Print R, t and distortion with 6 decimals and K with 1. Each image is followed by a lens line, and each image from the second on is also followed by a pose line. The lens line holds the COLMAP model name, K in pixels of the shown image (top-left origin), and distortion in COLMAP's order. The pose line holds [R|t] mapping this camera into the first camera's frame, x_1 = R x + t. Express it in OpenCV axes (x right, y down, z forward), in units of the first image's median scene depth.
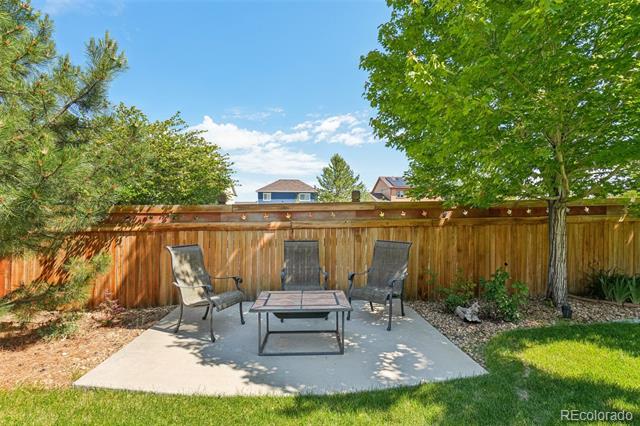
lens RADIAL K [[291.9, 0, 320.1], [0, 291.9, 209.4], [0, 0, 1]] dist [-0.038448, 0.000259]
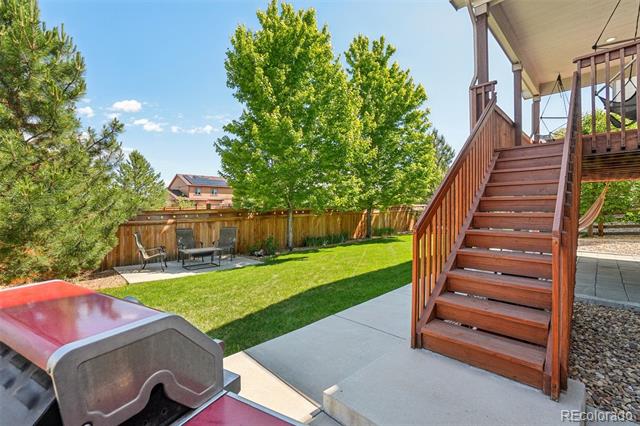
lens RADIAL K [[291.9, 0, 320.1], [0, 291.9, 209.4], [0, 0, 1]] dist [-0.038448, 0.000259]
pose [[0.764465, -0.004420, 0.644651, -0.593943], [-0.009723, 0.999784, 0.018385, -0.068538], [-0.644592, -0.020322, 0.764256, -1.061830]]
